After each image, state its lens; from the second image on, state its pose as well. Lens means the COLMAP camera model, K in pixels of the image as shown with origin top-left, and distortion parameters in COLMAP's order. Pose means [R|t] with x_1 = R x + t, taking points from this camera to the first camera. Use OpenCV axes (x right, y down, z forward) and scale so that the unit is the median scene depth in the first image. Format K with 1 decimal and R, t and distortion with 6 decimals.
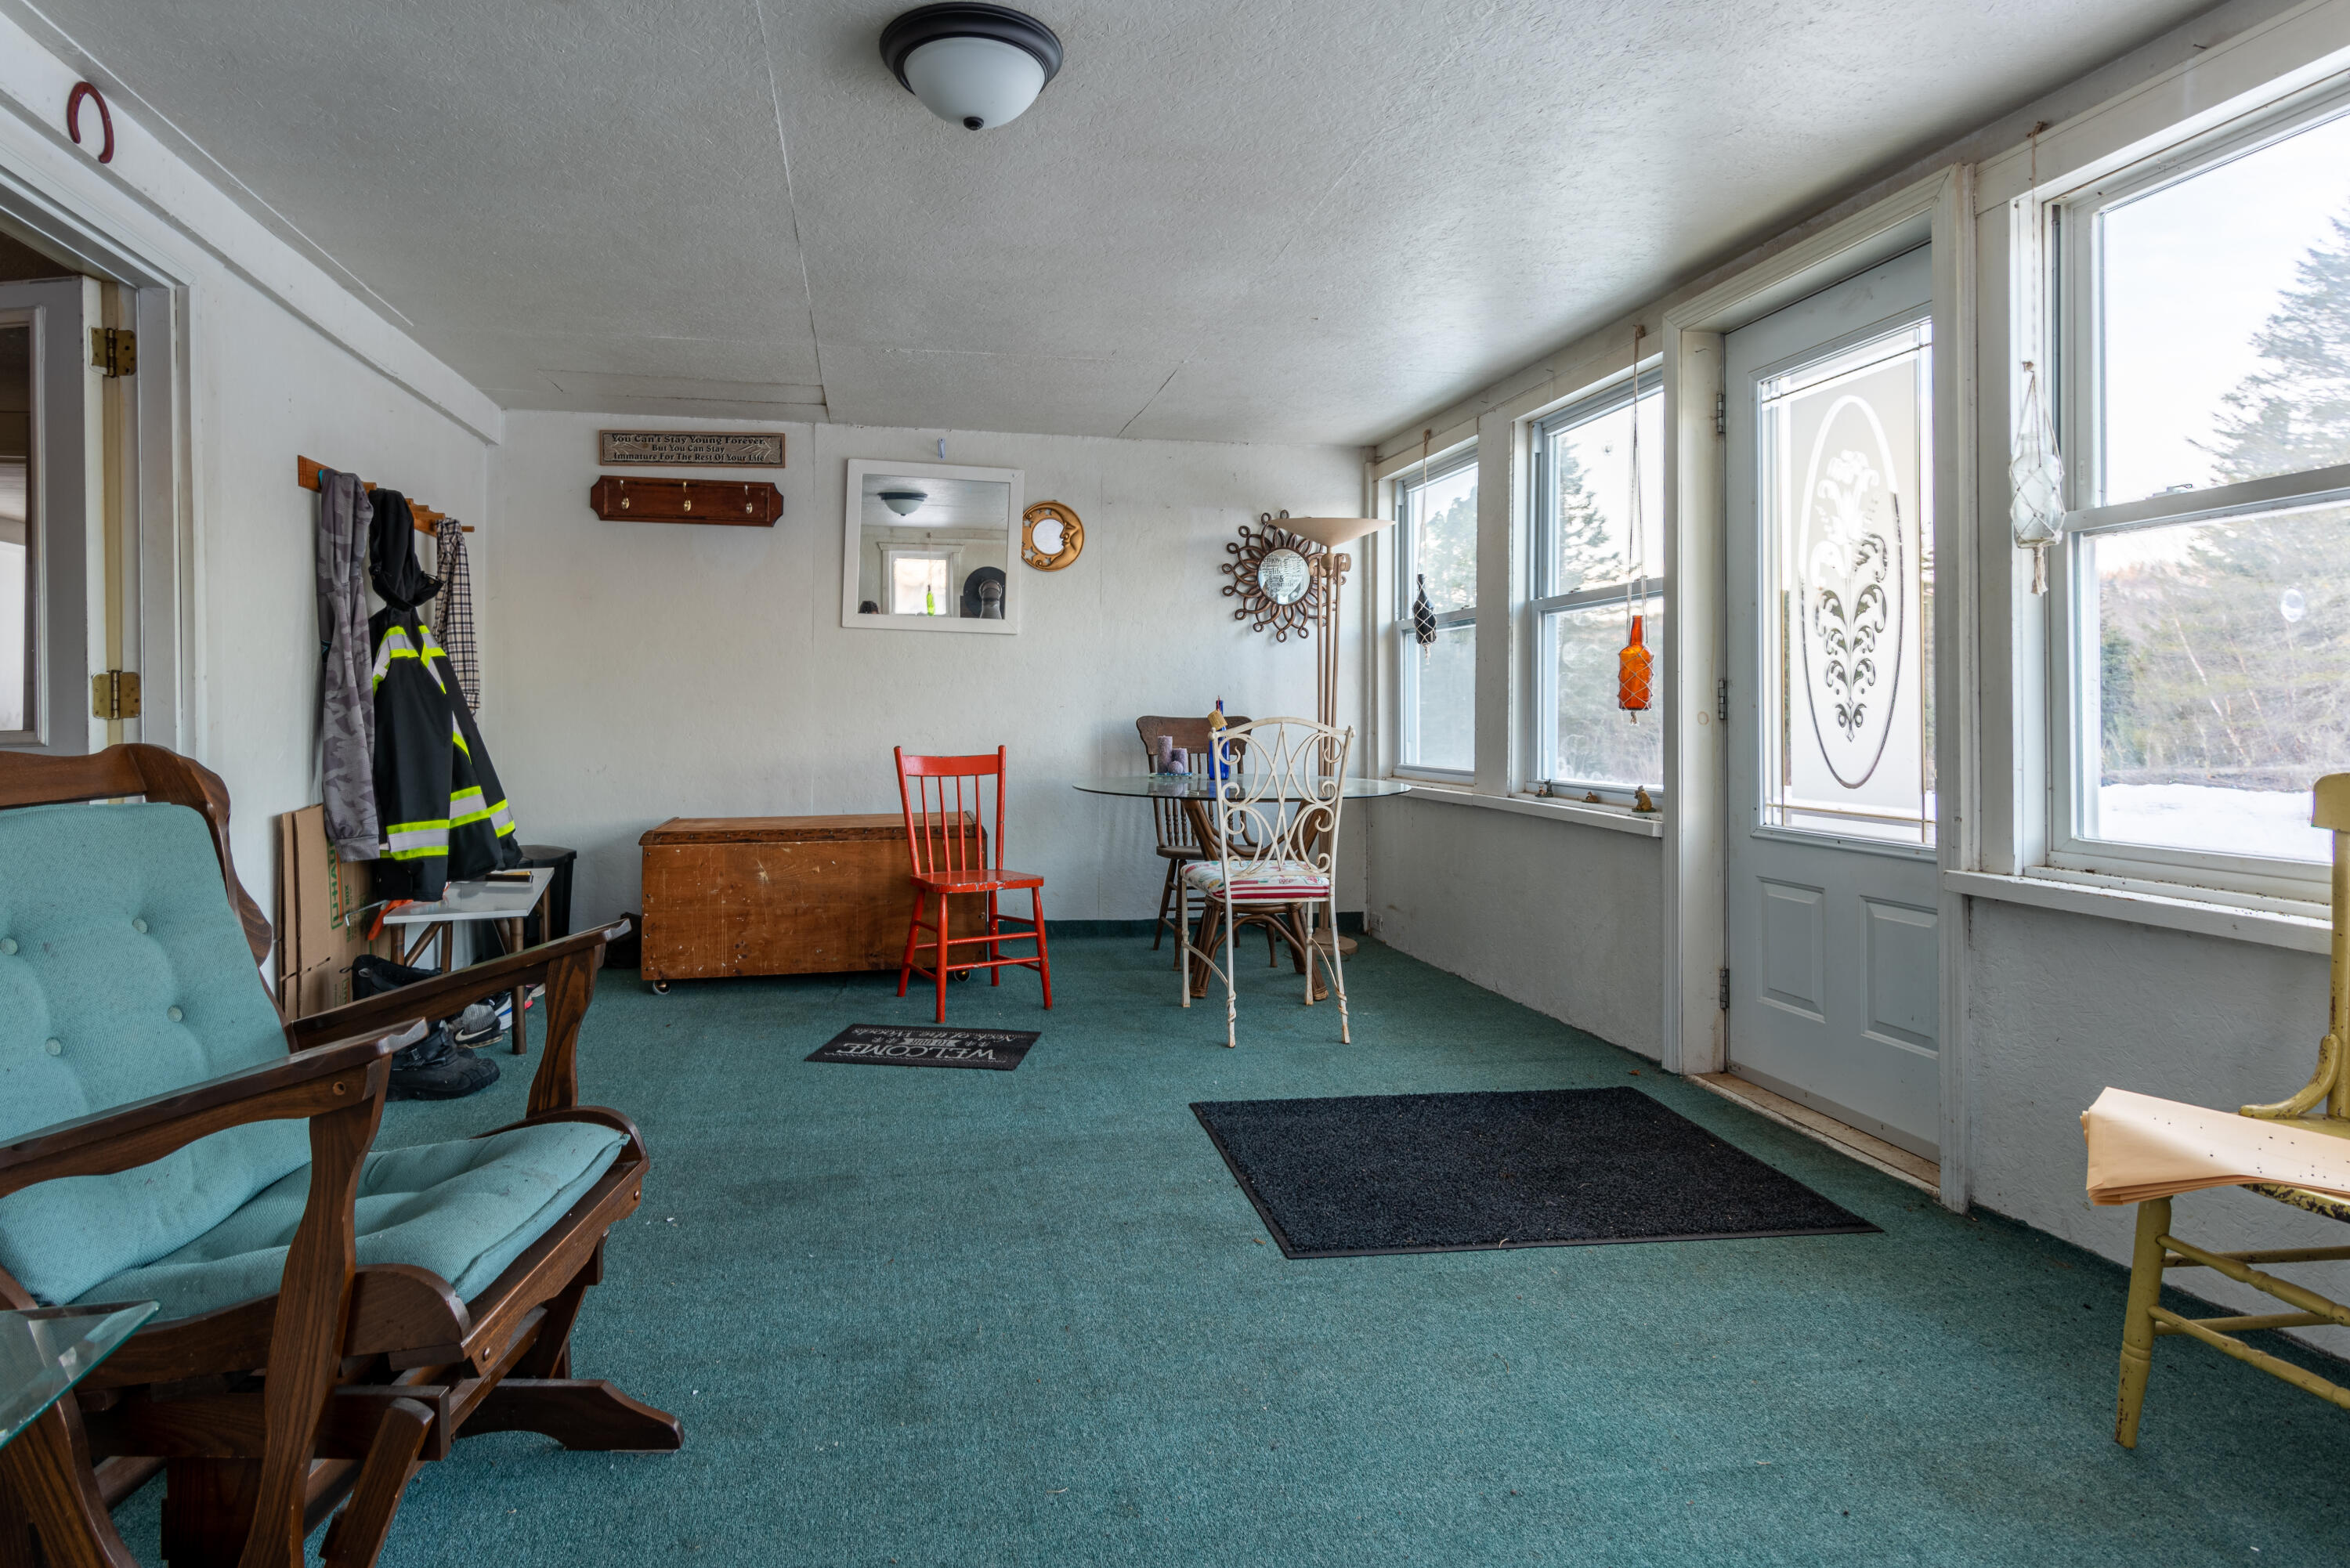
lens RADIAL K [[1188.6, 0, 1174.3], [0, 1188.6, 710.0], [0, 0, 1]] dist [-0.004152, -0.000643]
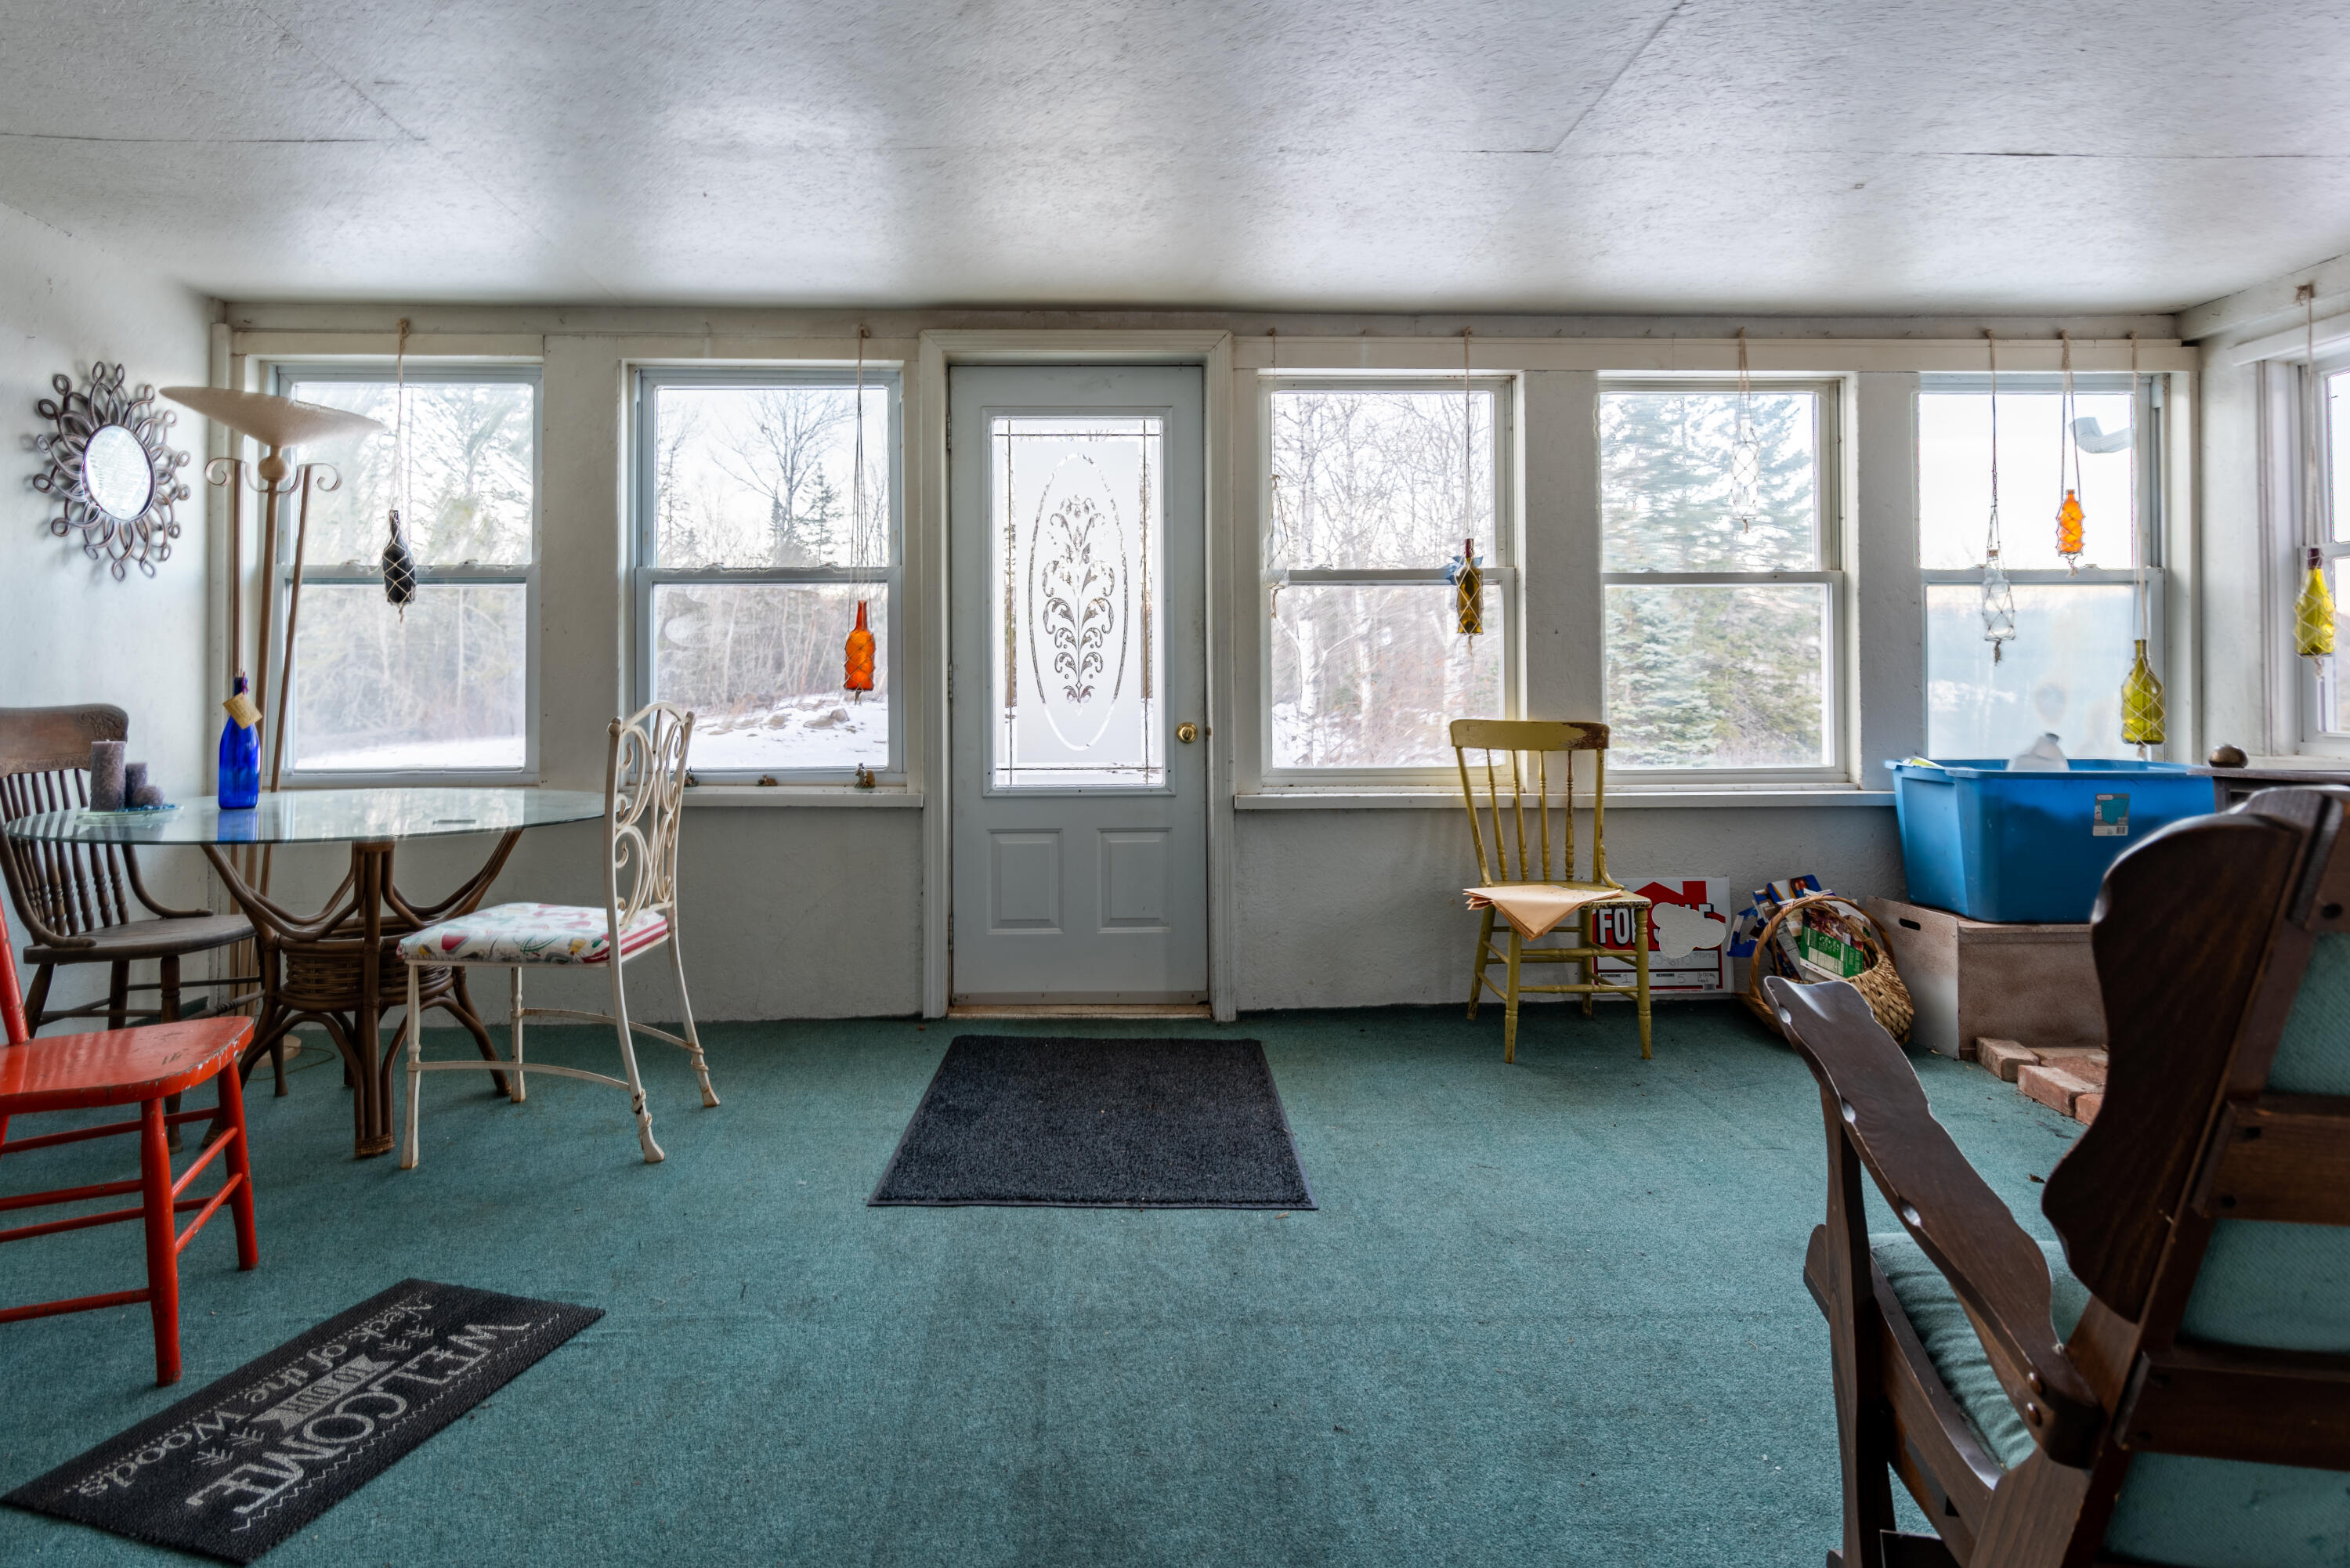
lens RADIAL K [[1126.1, 0, 1174.3], [0, 1126.1, 689.4], [0, 0, 1]] dist [-0.000254, -0.000266]
pose [[0.221134, -0.003056, 0.975239, -0.577715], [0.002412, 0.999994, 0.002587, -0.004000], [-0.975240, 0.001780, 0.221140, 0.570080]]
